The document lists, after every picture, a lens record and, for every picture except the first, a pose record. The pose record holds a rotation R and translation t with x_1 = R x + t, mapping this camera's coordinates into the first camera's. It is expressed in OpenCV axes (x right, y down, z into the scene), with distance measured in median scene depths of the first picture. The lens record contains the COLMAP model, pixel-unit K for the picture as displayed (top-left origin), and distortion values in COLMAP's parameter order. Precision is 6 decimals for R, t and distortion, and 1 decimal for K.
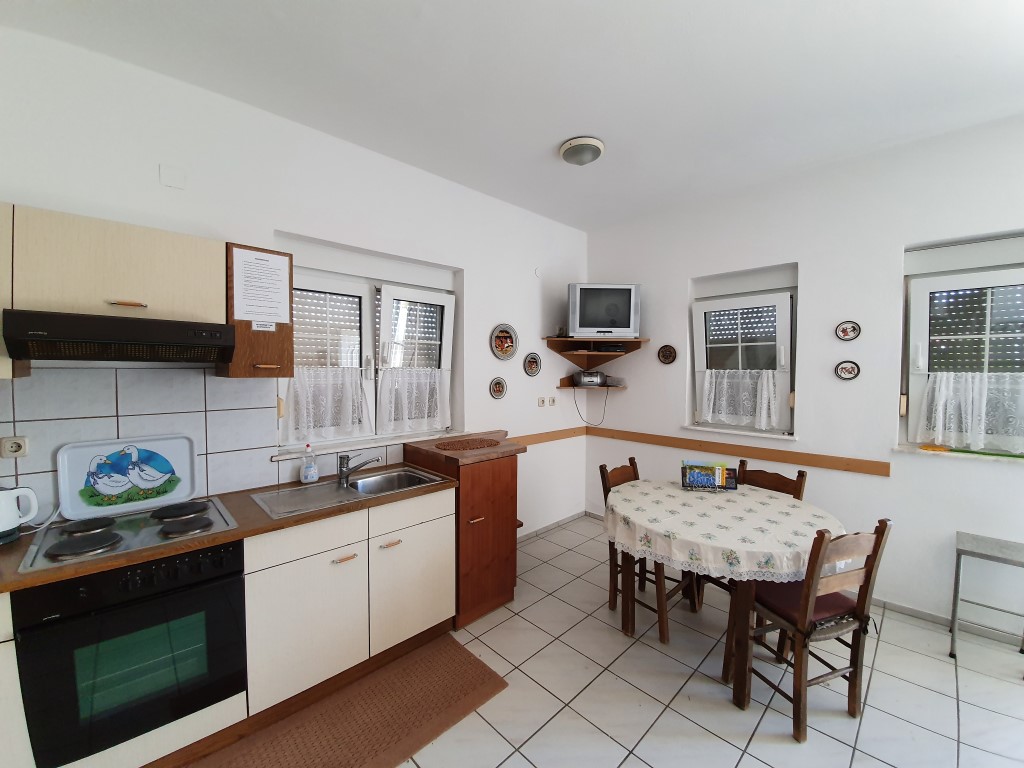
lens RADIAL K [[391.6, 0, 512.0], [0, 391.6, 384.0], [0, 0, 1]] dist [-0.029014, -0.000438]
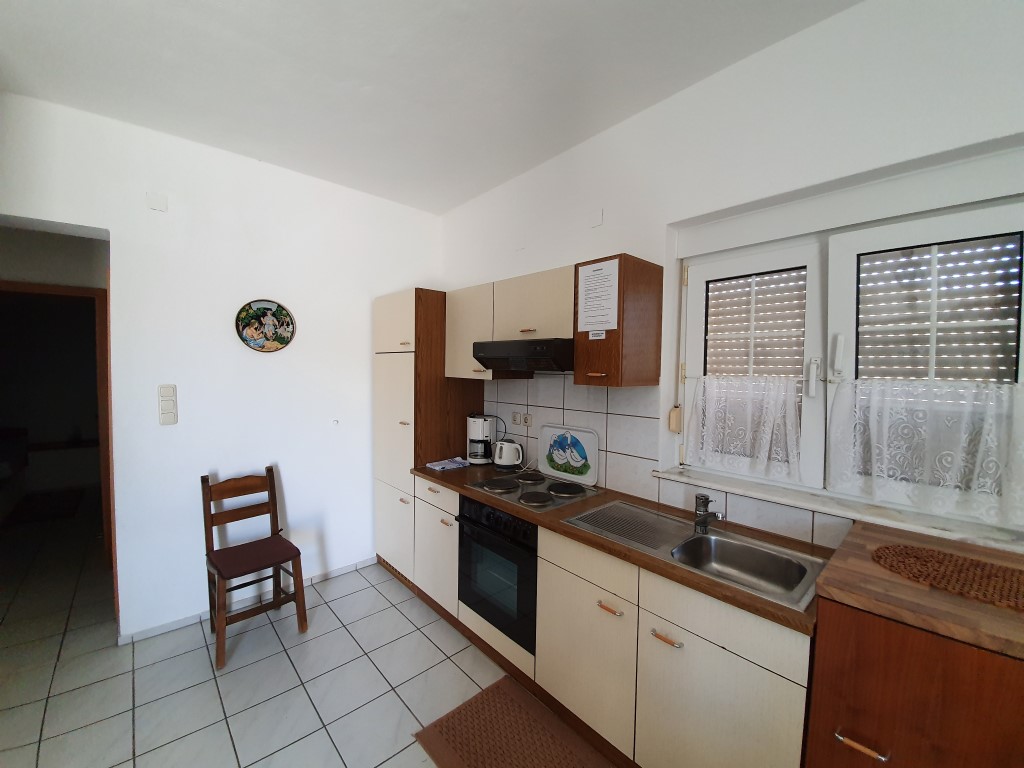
lens RADIAL K [[391.6, 0, 512.0], [0, 391.6, 384.0], [0, 0, 1]] dist [-0.029014, -0.000438]
pose [[-0.032295, 0.029003, -0.999058, 0.403135], [-0.049602, 0.998301, 0.030584, -0.042245], [0.998247, 0.050543, -0.030801, 0.832764]]
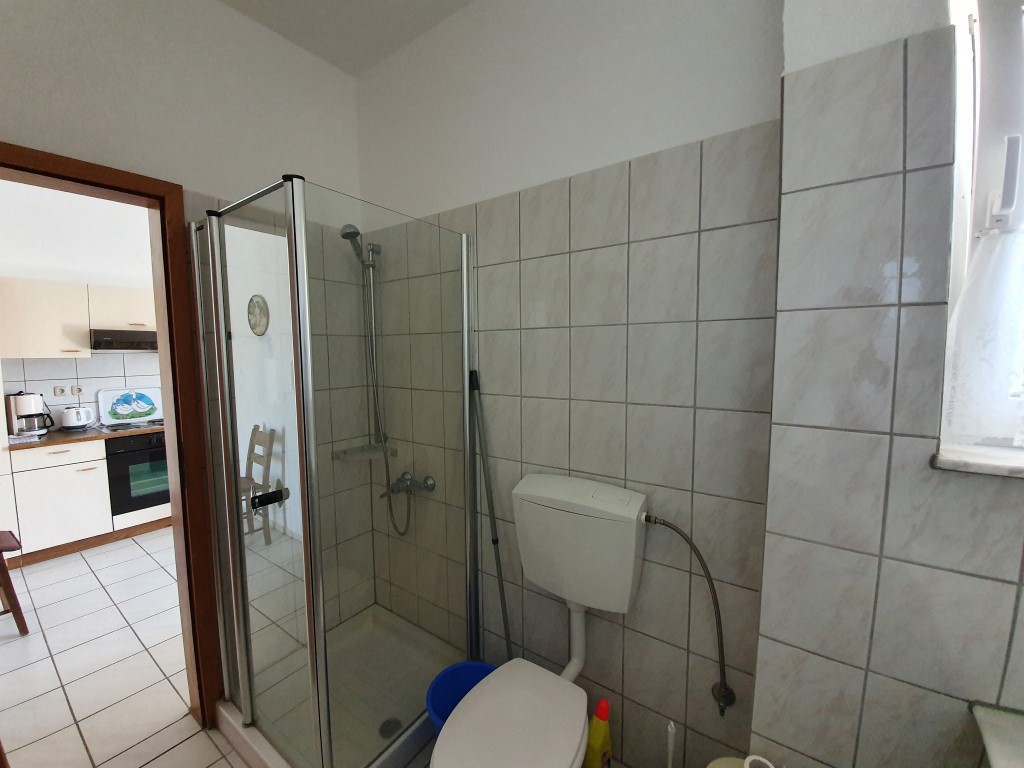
lens RADIAL K [[413.9, 0, 512.0], [0, 413.9, 384.0], [0, 0, 1]] dist [-0.000430, -0.000077]
pose [[0.987014, -0.030194, 0.157774, 0.687479], [0.022644, 0.998521, 0.049434, 0.060022], [-0.159033, -0.045220, 0.986237, -1.553633]]
